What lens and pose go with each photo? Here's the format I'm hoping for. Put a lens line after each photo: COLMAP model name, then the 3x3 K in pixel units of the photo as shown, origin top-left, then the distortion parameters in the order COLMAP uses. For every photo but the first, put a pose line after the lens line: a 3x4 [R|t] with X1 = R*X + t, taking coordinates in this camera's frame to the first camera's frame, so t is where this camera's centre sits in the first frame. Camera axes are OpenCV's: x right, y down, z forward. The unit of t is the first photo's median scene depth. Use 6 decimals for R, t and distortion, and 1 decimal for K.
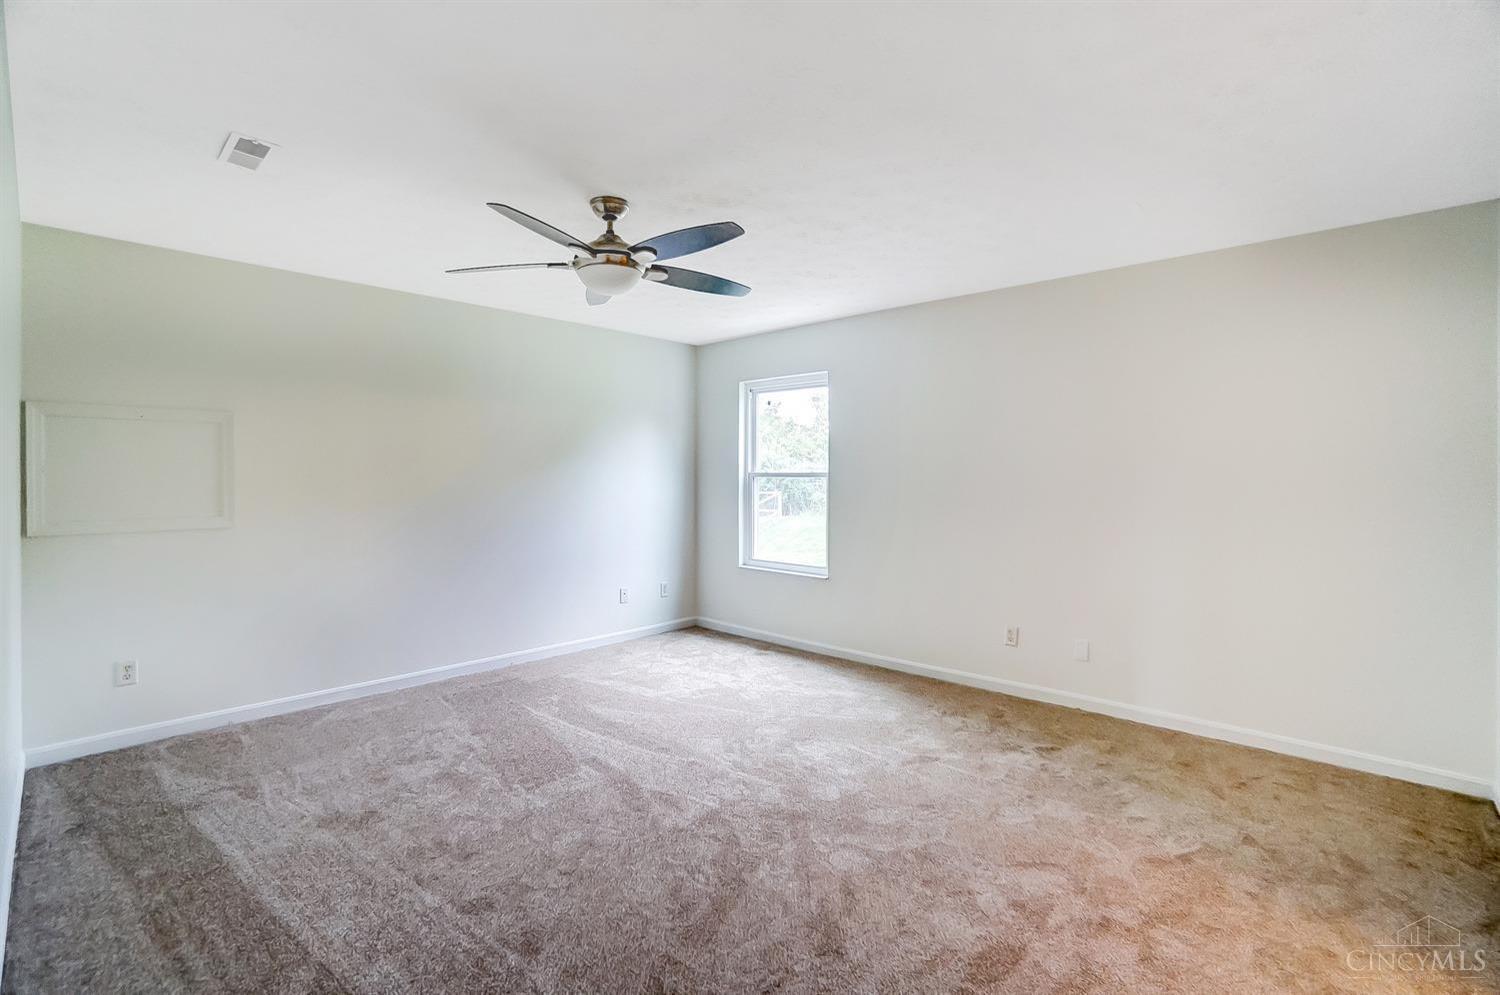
lens RADIAL K [[685.2, 0, 750.9], [0, 685.2, 490.2], [0, 0, 1]] dist [-0.034699, 0.017590]
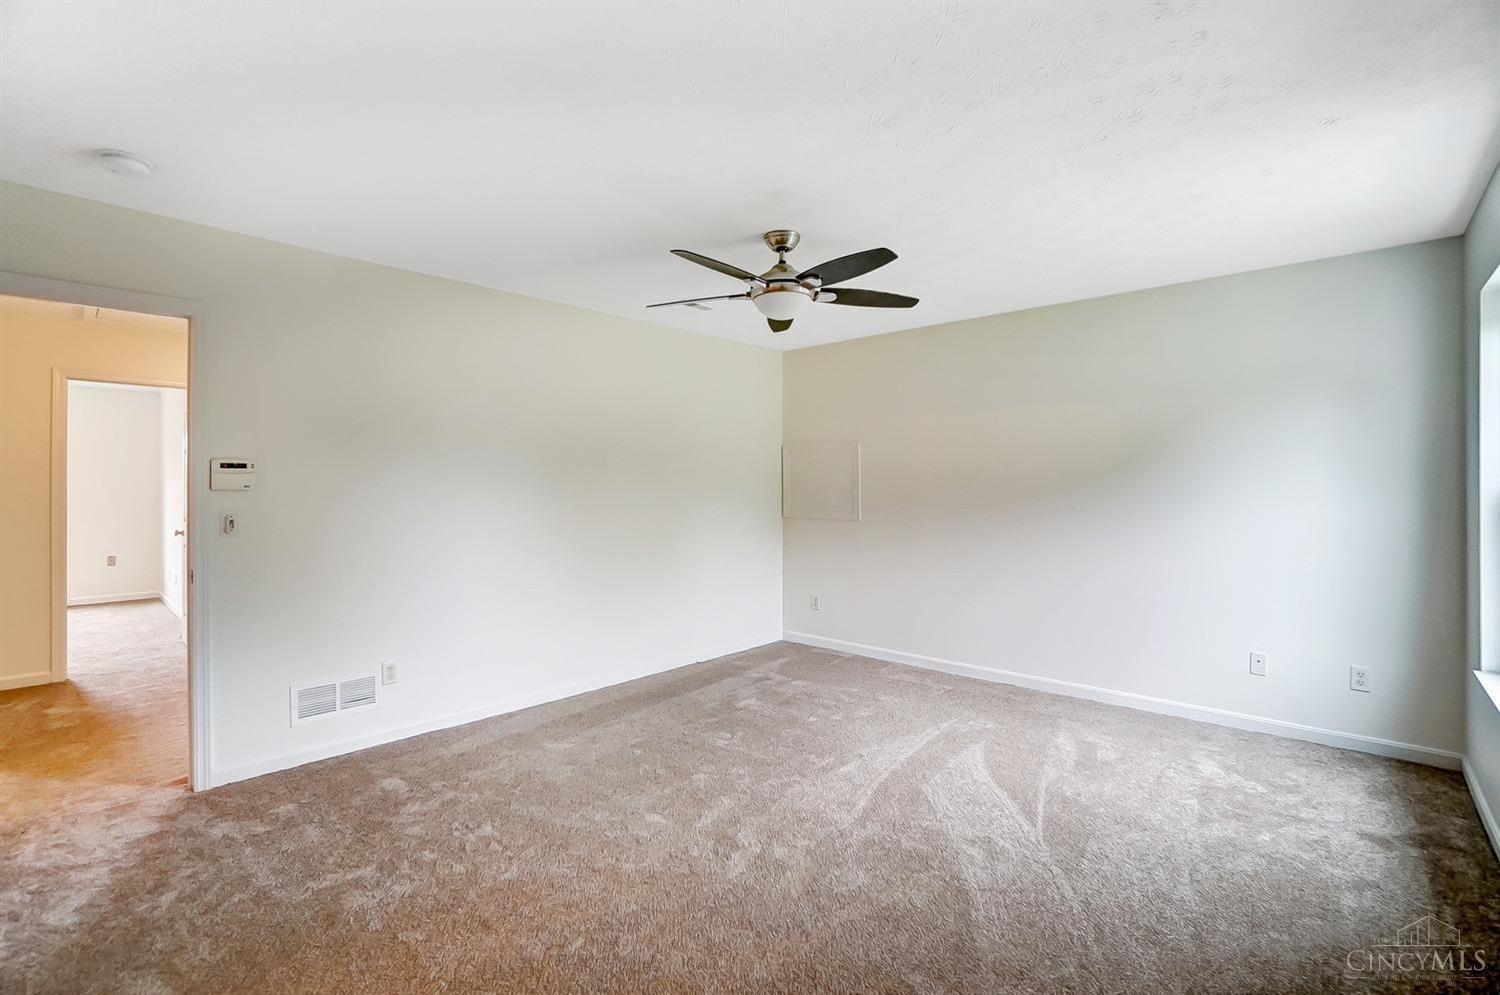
lens RADIAL K [[694.1, 0, 765.0], [0, 694.1, 484.3], [0, 0, 1]] dist [-0.010199, 0.000319]
pose [[0.014228, -0.003748, -0.999892, 0.794271], [-0.025106, 0.999676, -0.004104, -0.011860], [0.999584, 0.025161, 0.014129, 0.832420]]
